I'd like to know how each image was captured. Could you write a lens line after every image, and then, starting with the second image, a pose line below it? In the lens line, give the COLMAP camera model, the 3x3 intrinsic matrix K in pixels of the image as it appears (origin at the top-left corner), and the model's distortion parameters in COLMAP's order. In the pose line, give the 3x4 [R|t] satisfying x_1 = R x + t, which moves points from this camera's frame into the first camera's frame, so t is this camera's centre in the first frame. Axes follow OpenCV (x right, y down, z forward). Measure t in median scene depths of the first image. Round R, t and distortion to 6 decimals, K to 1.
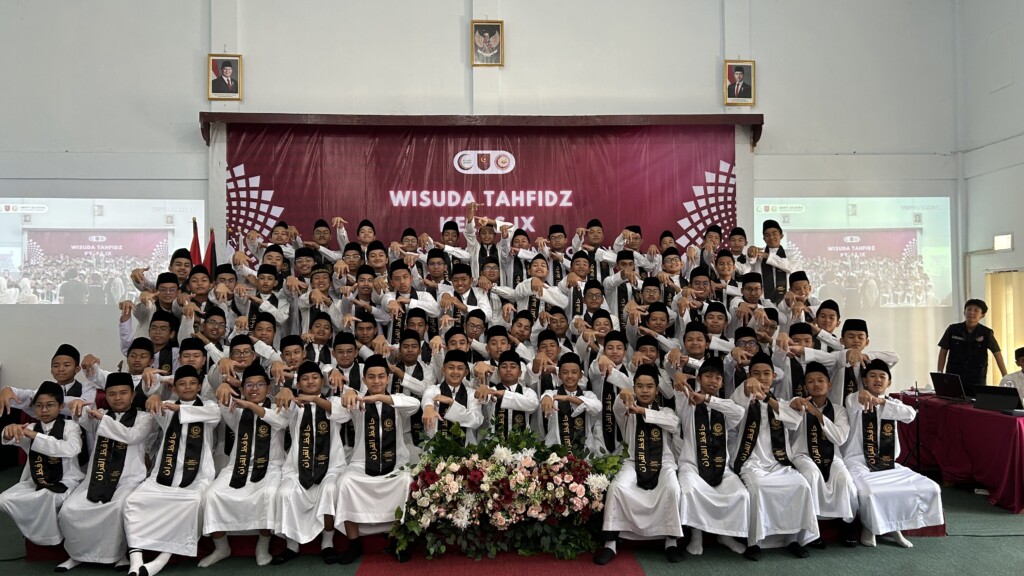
lens RADIAL K [[779.8, 0, 510.1], [0, 779.8, 289.8], [0, 0, 1]] dist [0.017681, -0.004841]
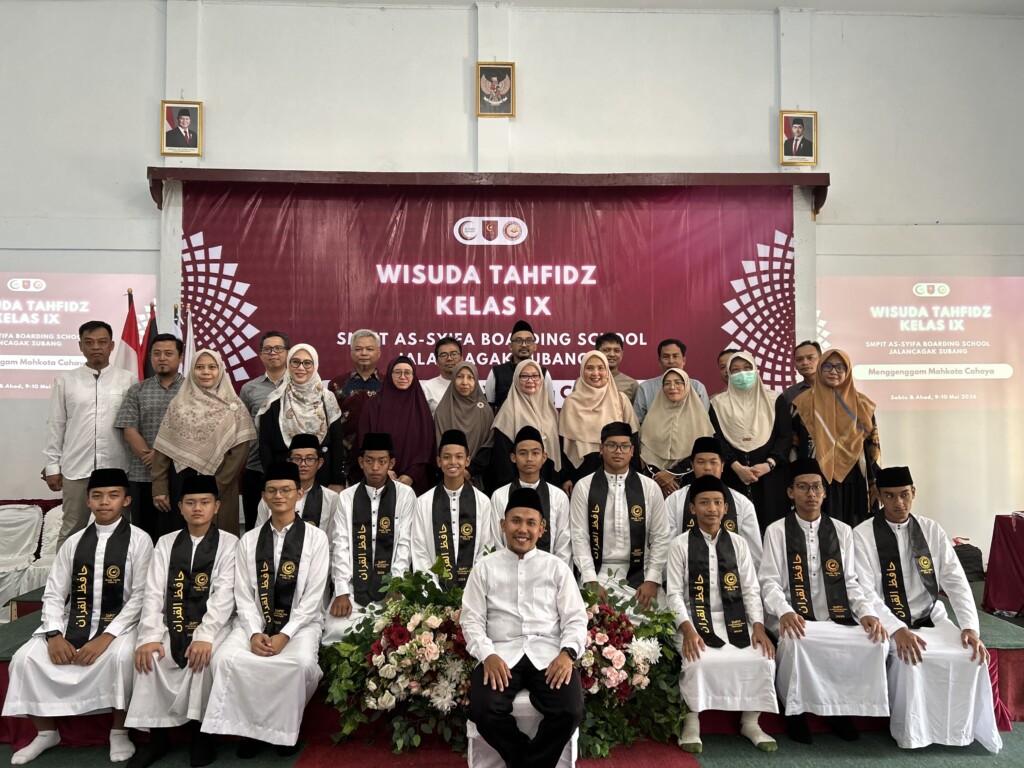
lens RADIAL K [[782.1, 0, 508.5], [0, 782.1, 390.2], [0, 0, 1]] dist [0.035475, -0.028064]
pose [[0.999776, 0.006002, -0.020273, 0.003911], [-0.006293, 0.999878, -0.014314, 0.018168], [0.020185, 0.014438, 0.999692, 0.167638]]
